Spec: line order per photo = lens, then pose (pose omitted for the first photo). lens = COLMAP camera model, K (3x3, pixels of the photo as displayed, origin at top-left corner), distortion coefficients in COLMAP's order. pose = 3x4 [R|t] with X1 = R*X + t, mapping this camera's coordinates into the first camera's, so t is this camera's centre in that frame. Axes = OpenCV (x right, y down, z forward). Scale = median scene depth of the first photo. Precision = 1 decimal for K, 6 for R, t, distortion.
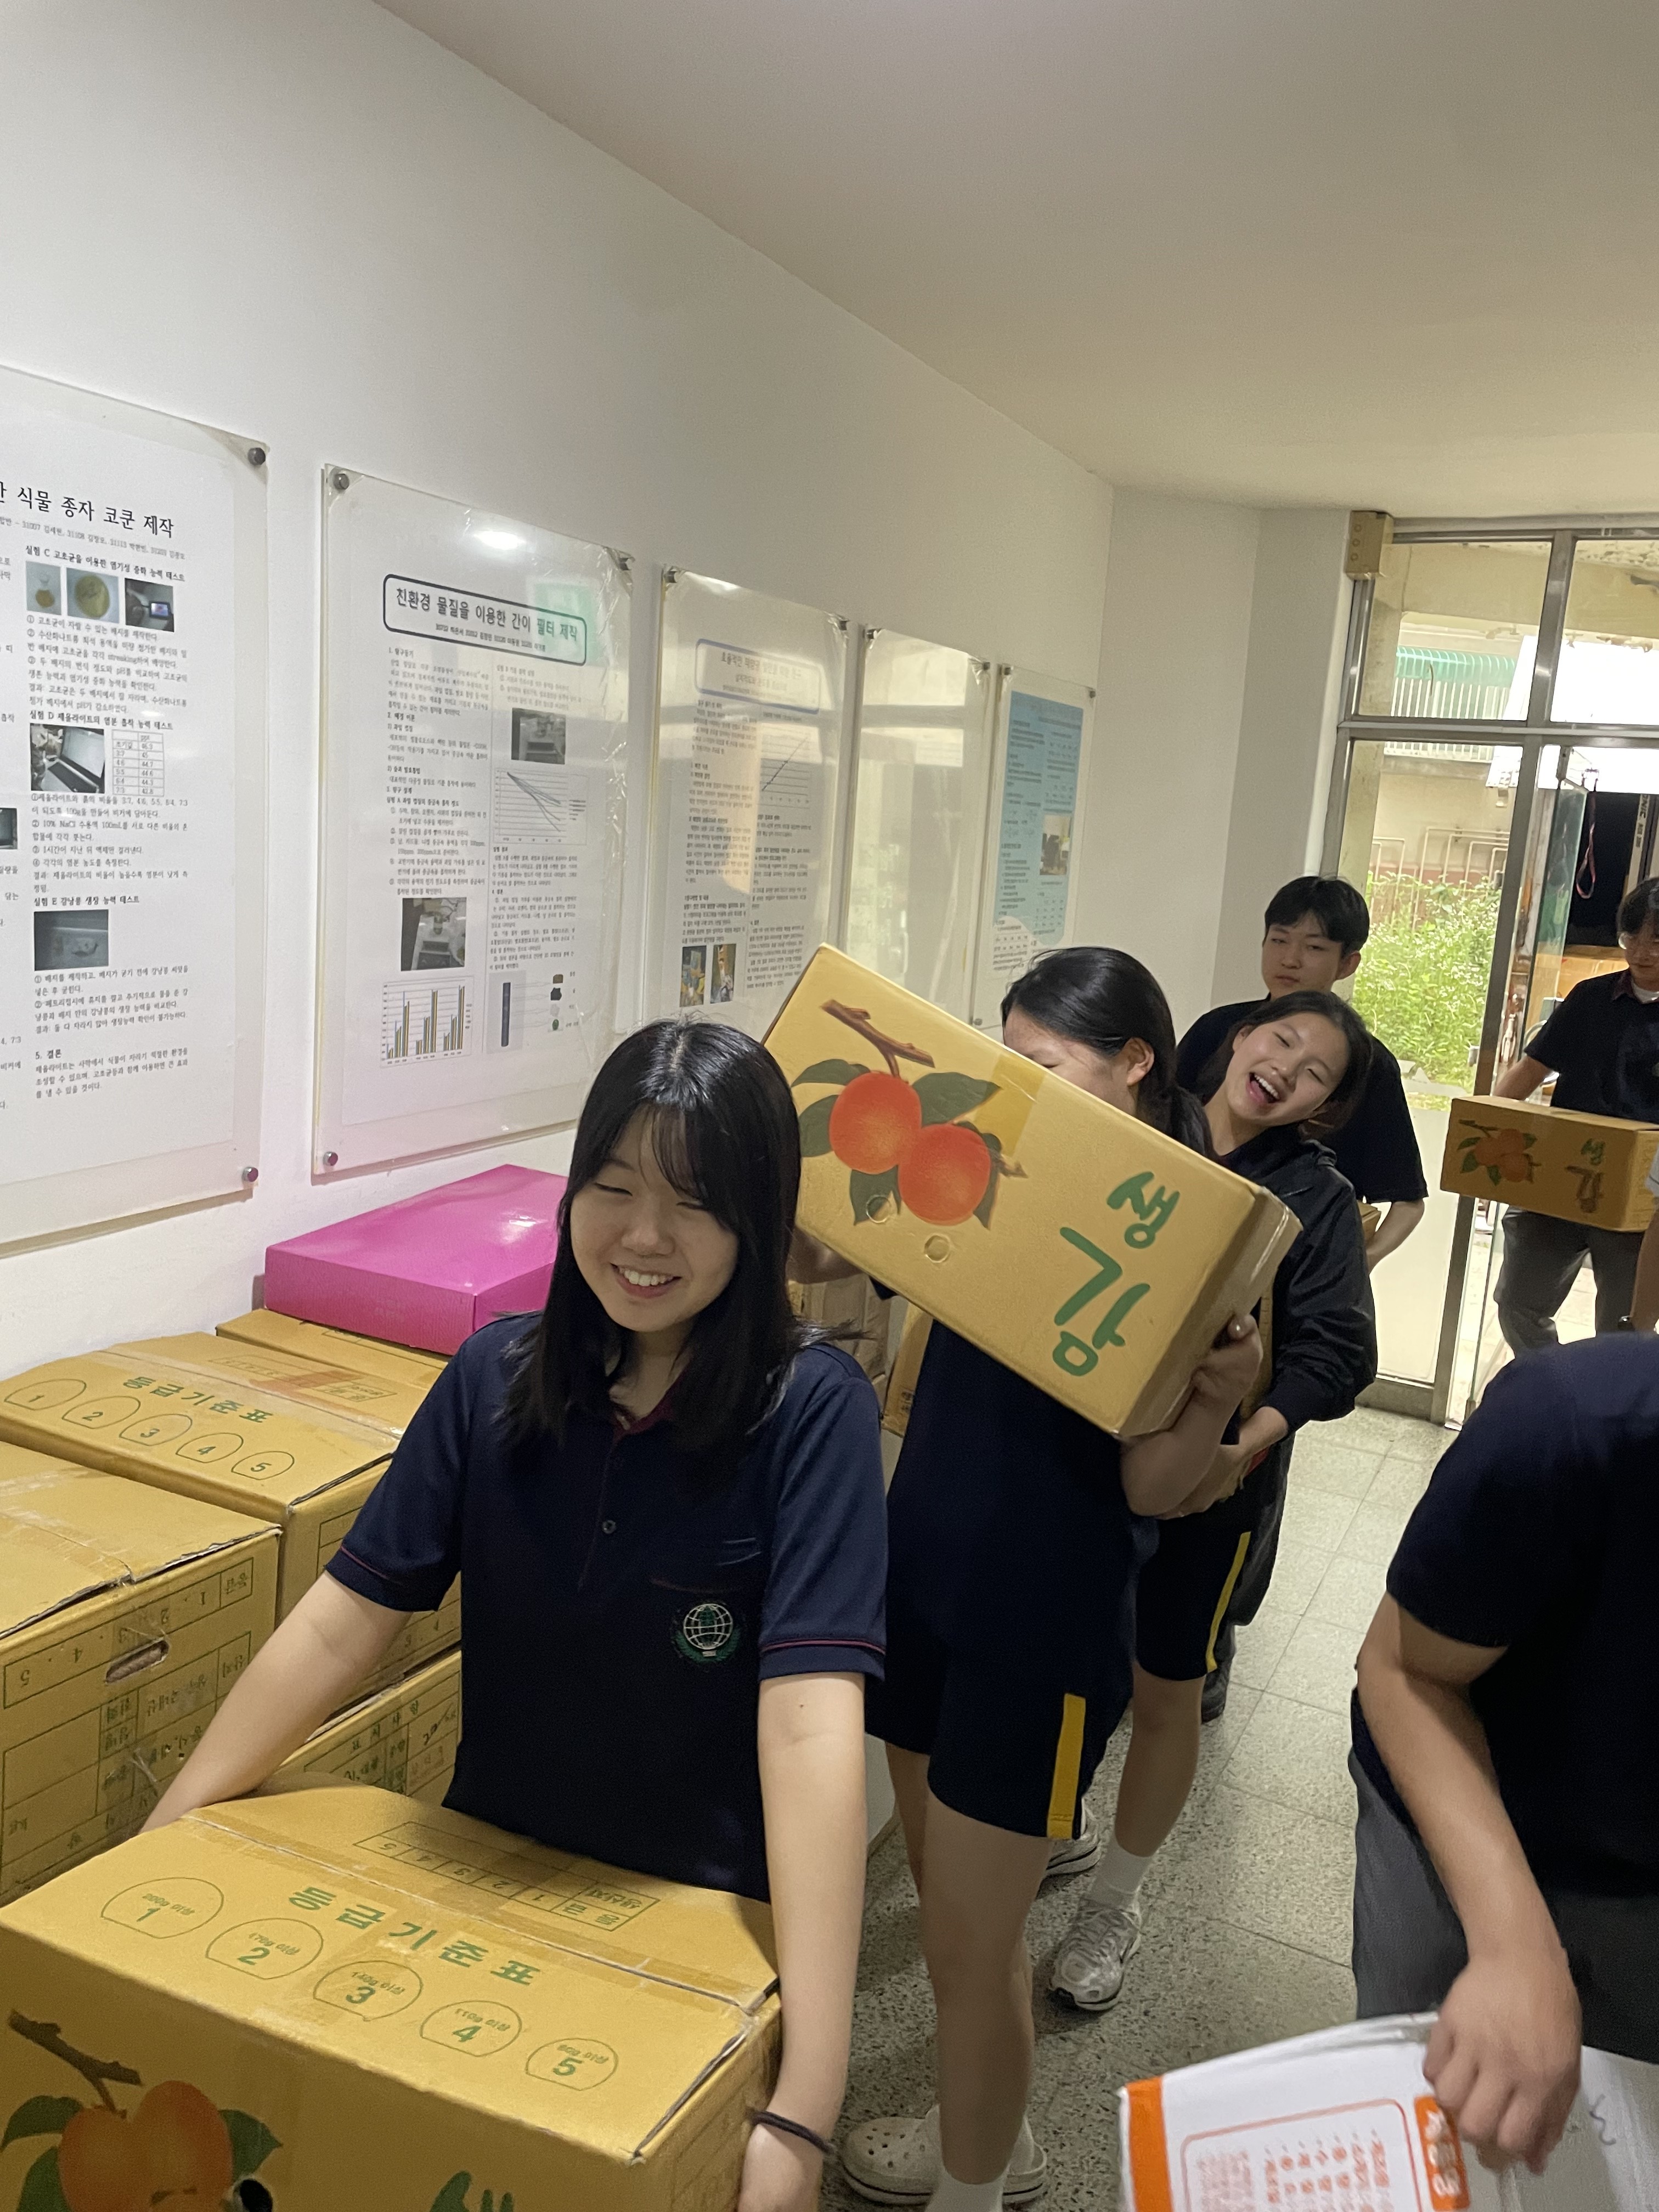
lens RADIAL K [[1678.0, 0, 828.1], [0, 1678.0, 1088.7], [0, 0, 1]] dist [0.098541, -0.130403]
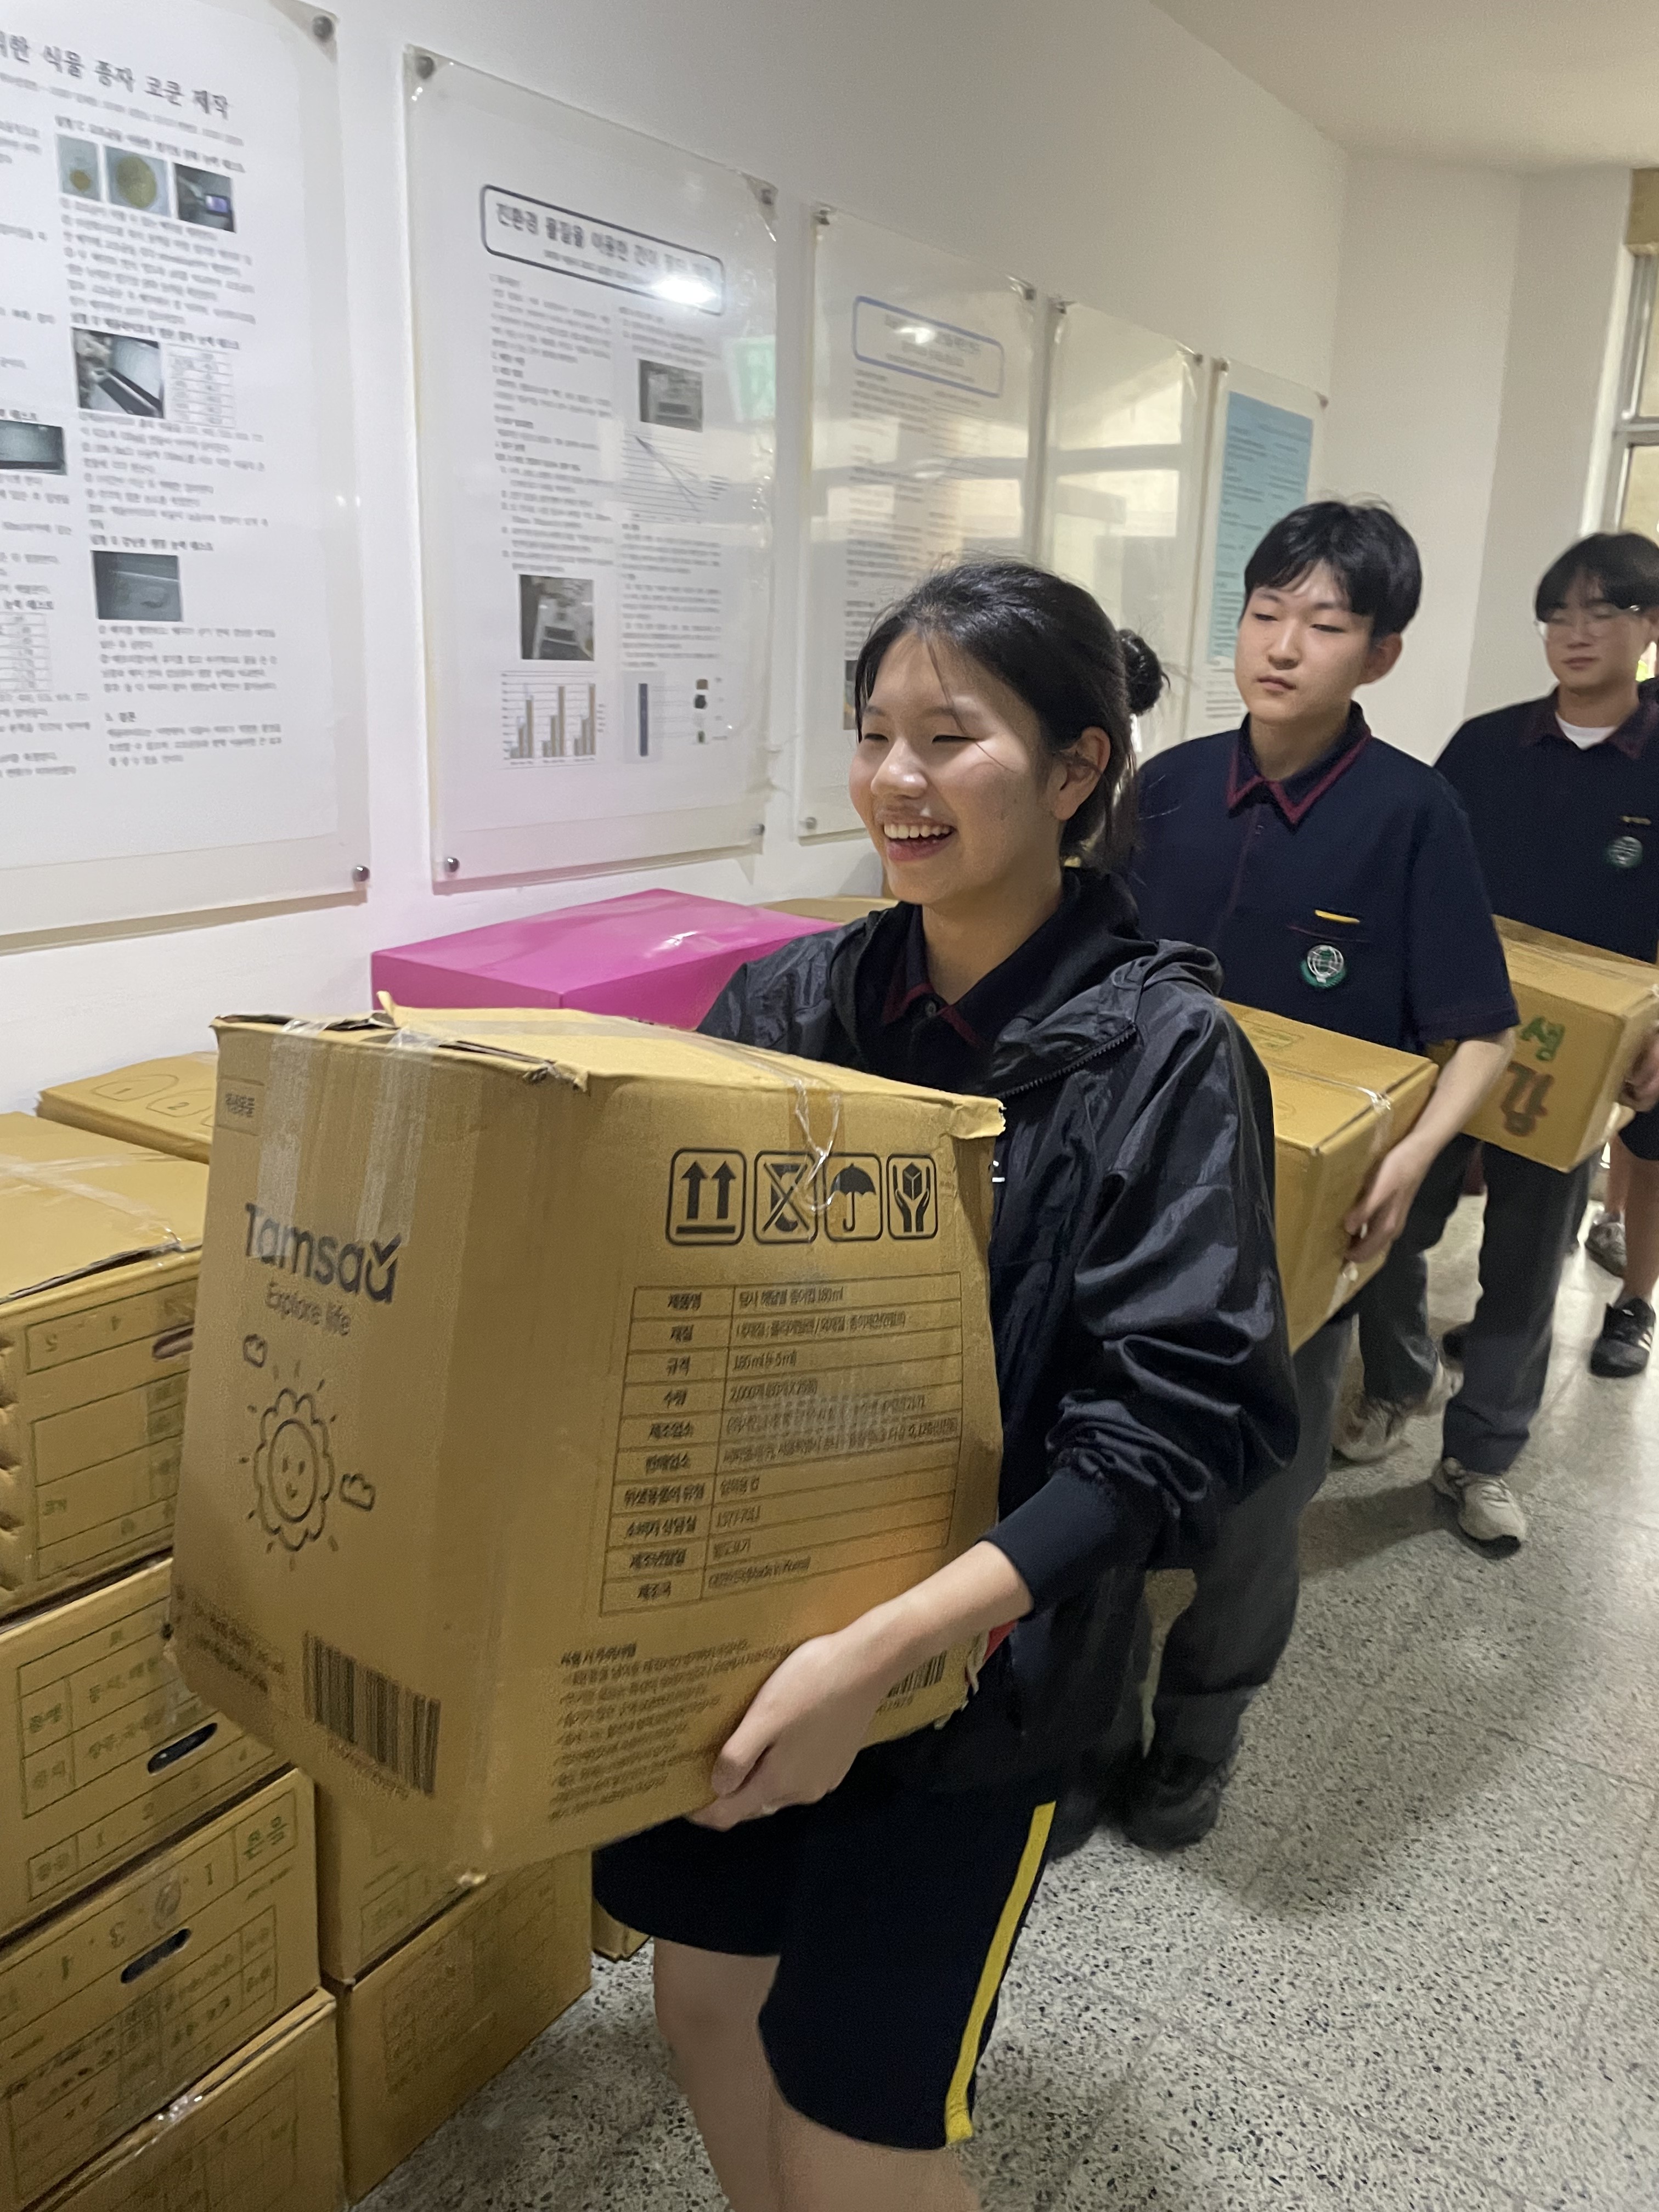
lens RADIAL K [[1678.0, 0, 828.1], [0, 1678.0, 1088.7], [0, 0, 1]] dist [0.098541, -0.130403]
pose [[0.991462, -0.004381, -0.130320, 0.026800], [0.016005, 0.995967, 0.088286, 0.080937], [0.129408, -0.089618, 0.987533, 0.104449]]
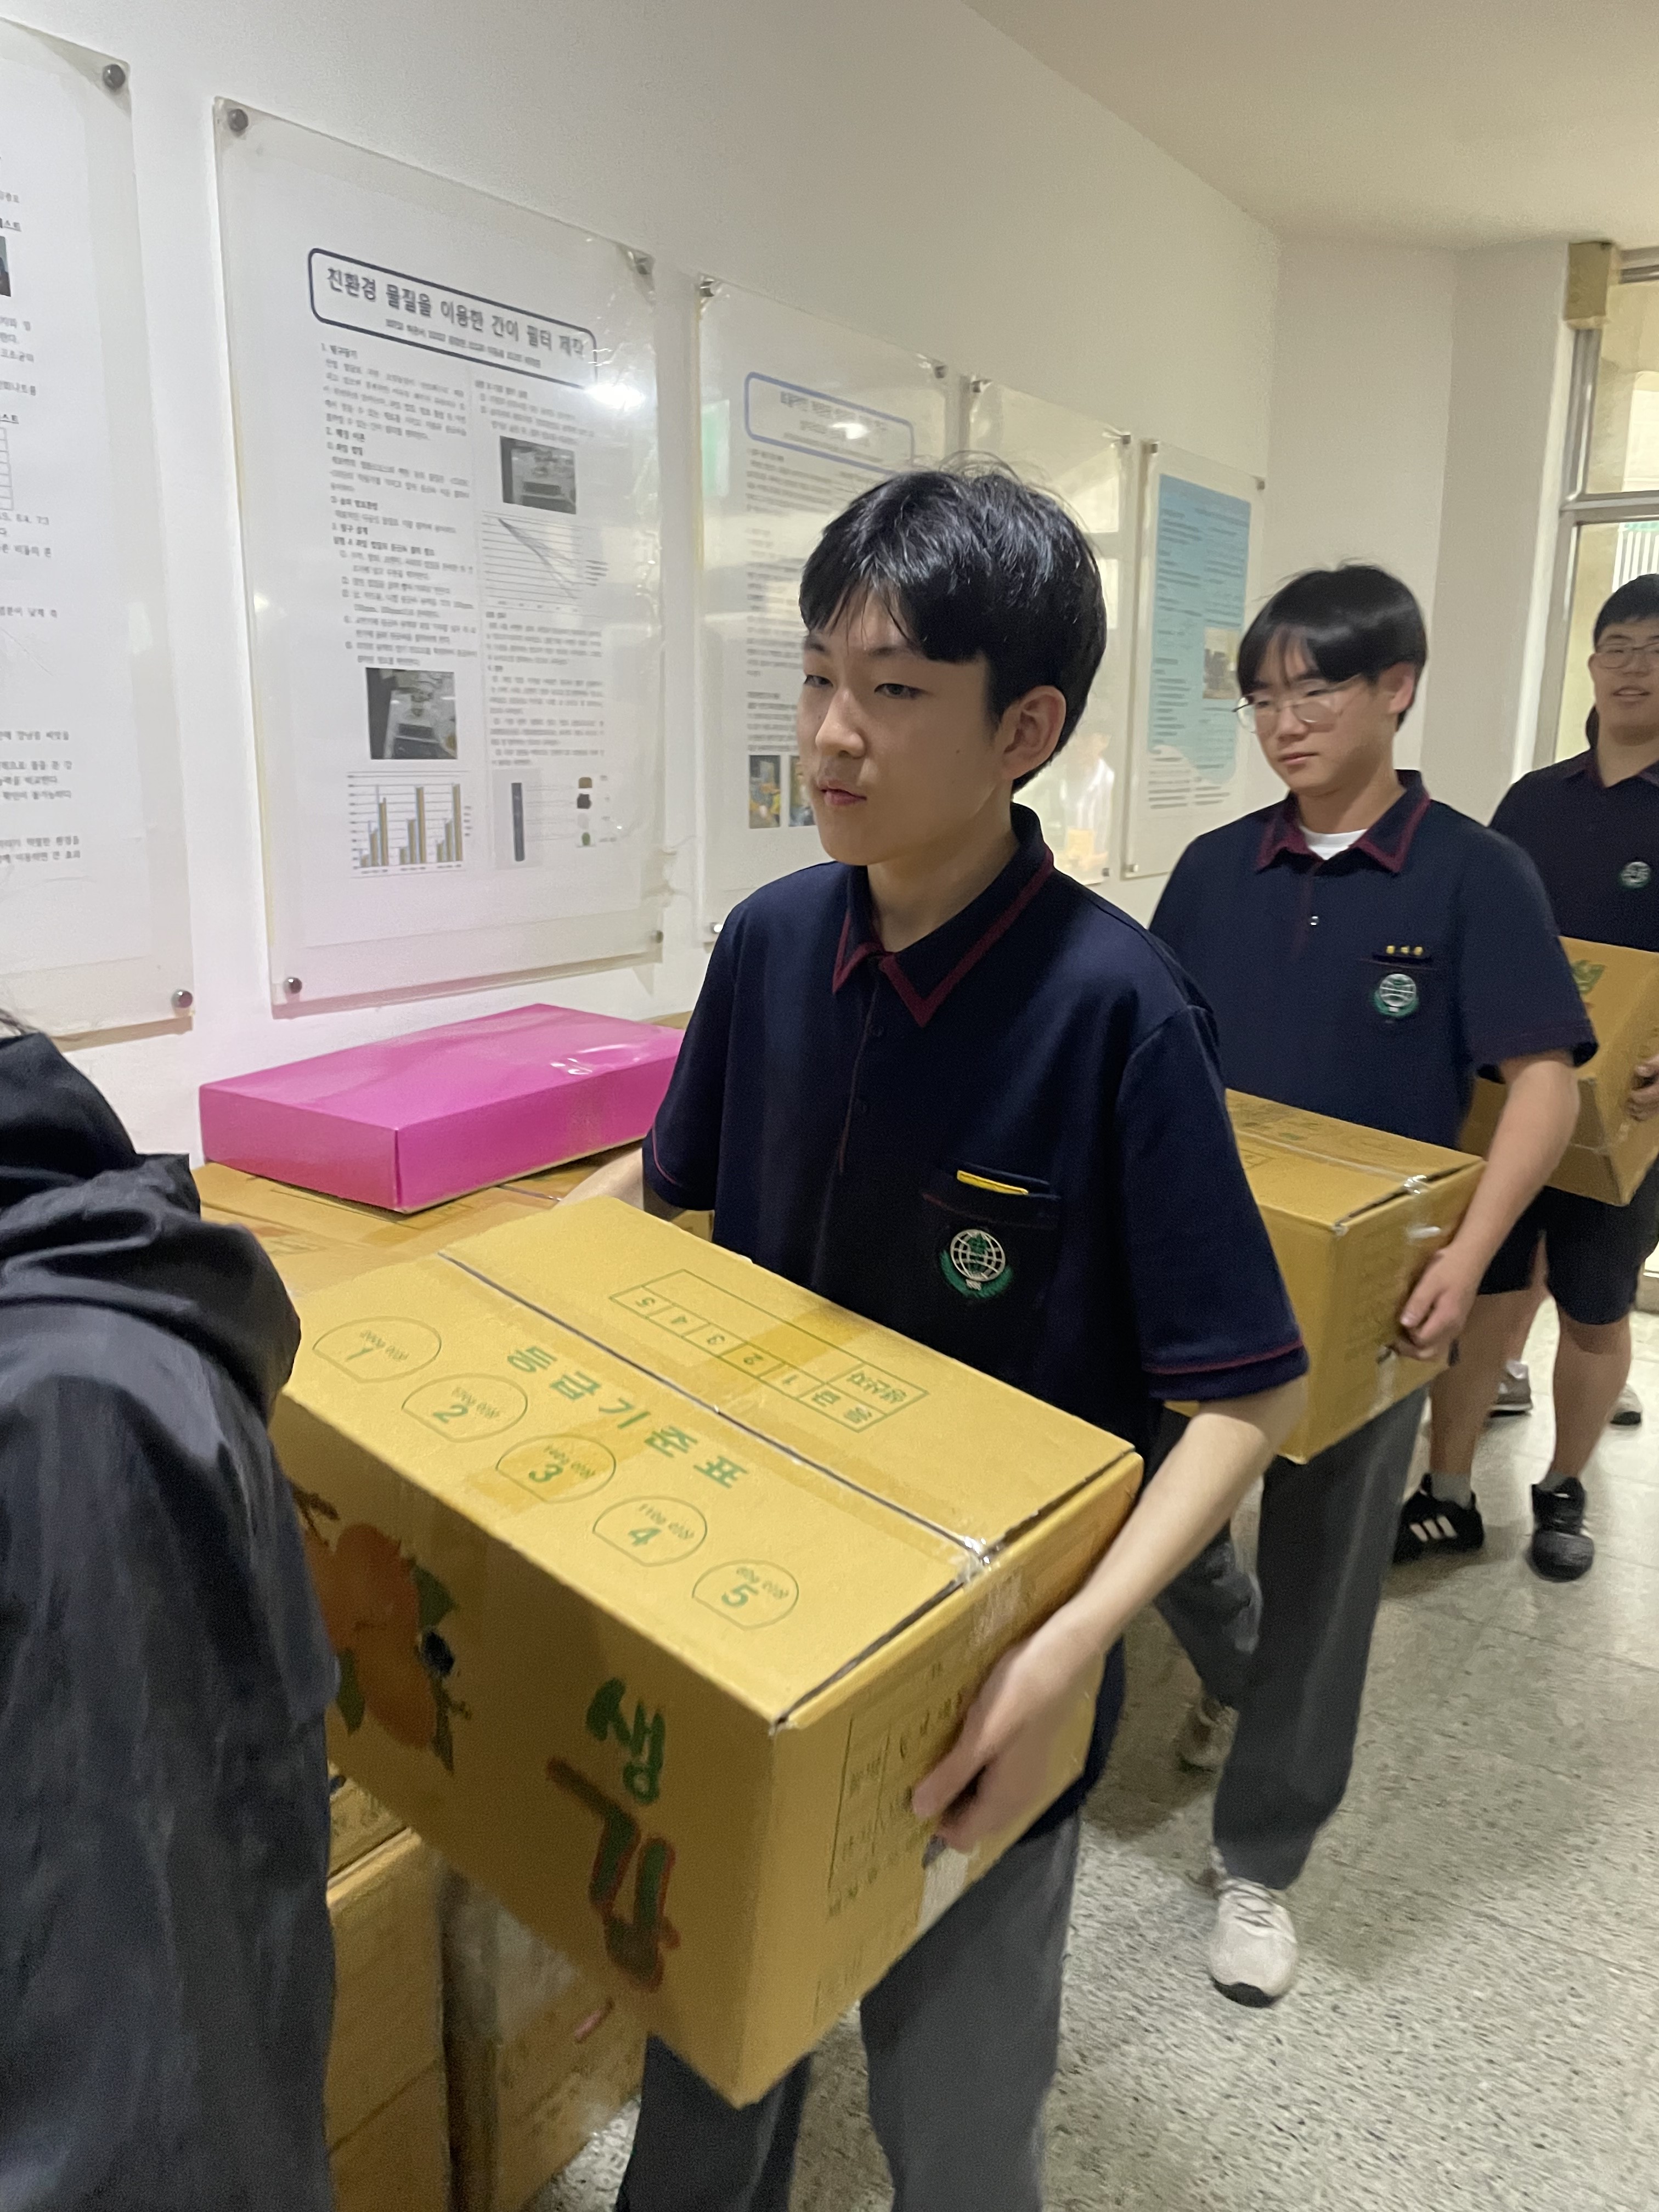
lens RADIAL K [[1682.2, 0, 832.8], [0, 1682.2, 1110.7], [0, 0, 1]] dist [0.099376, -0.133318]
pose [[0.992498, -0.033462, -0.117590, 0.061633], [0.038999, 0.998221, 0.045107, 0.072031], [0.115871, -0.049355, 0.992037, 0.193146]]
